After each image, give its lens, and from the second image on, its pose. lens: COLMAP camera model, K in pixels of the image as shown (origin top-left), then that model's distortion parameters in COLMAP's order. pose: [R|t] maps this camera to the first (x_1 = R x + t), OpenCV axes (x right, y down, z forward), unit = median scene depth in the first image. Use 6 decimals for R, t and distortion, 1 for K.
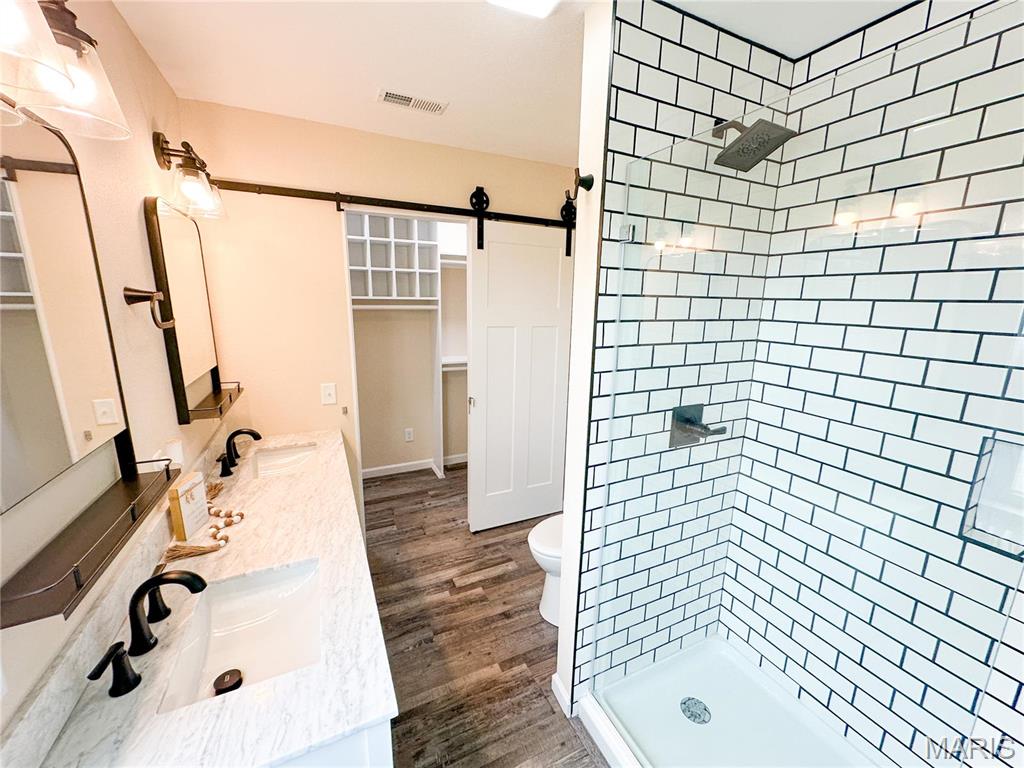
lens RADIAL K [[408.2, 0, 512.1], [0, 408.2, 384.3], [0, 0, 1]] dist [-0.003935, 0.000920]
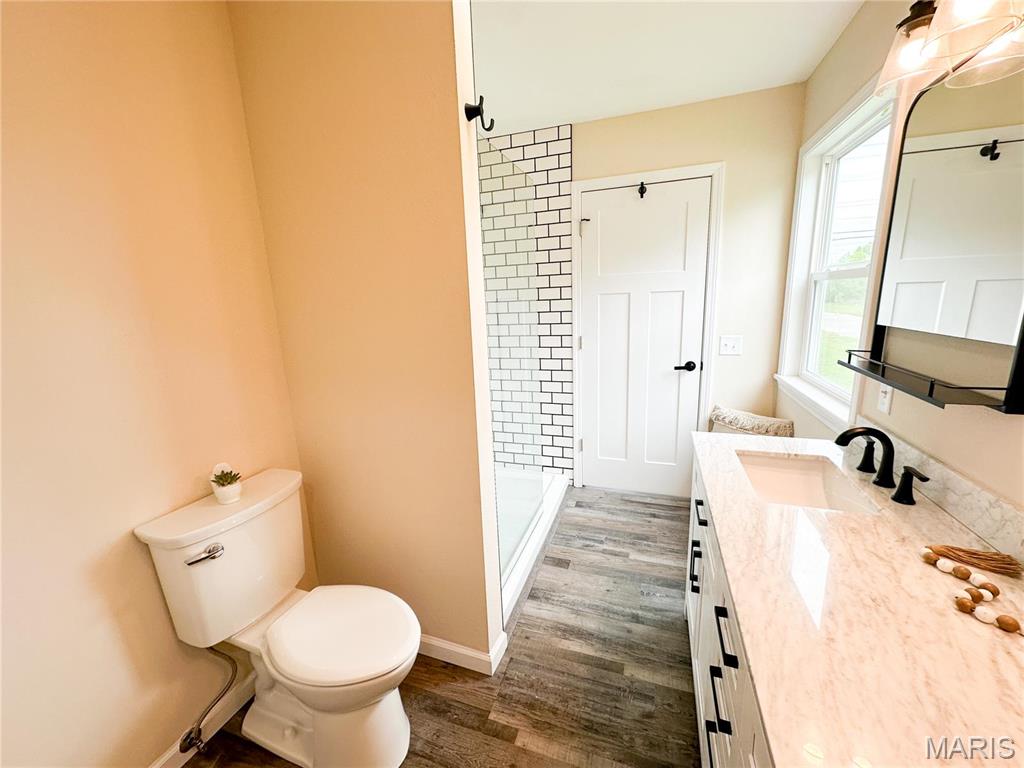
lens RADIAL K [[408.2, 0, 511.0], [0, 408.2, 385.1], [0, 0, 1]] dist [-0.003935, 0.000920]
pose [[-0.717707, -0.138956, 0.682341, -0.492817], [0.168210, 0.916273, 0.363523, -0.181733], [-0.675724, 0.375679, -0.634242, 1.391170]]
